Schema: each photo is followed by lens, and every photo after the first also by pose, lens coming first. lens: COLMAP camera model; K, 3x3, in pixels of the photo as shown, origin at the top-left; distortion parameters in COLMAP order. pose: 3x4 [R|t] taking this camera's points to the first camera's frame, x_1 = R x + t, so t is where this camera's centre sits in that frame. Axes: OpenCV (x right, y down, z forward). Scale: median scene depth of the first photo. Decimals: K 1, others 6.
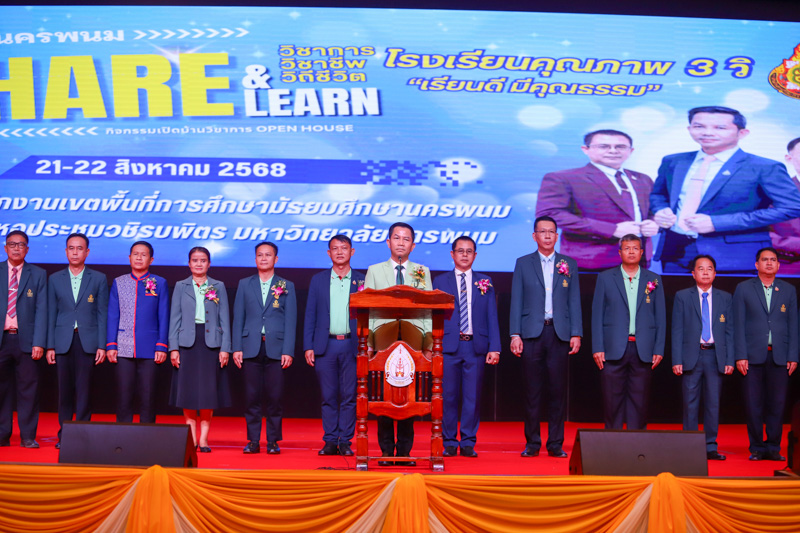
lens RADIAL K [[1654.8, 0, 399.7], [0, 1654.8, 268.0], [0, 0, 1]] dist [-0.294890, 0.000000]
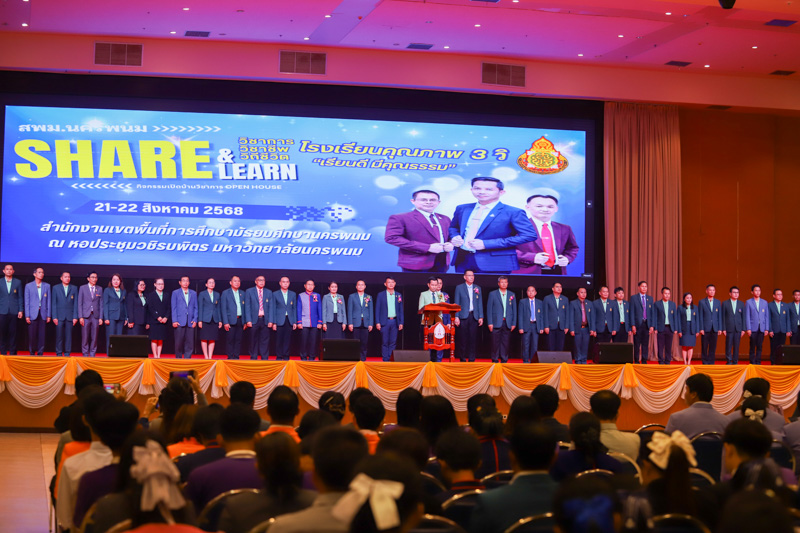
lens RADIAL K [[1654.8, 0, 400.0], [0, 1654.8, 267.2], [0, 0, 1]] dist [-0.294890, 0.000000]
pose [[0.976116, 0.007664, 0.217116, -0.281059], [-0.014396, 0.999463, 0.029444, -0.054013], [-0.216774, -0.031866, 0.975702, -0.708640]]
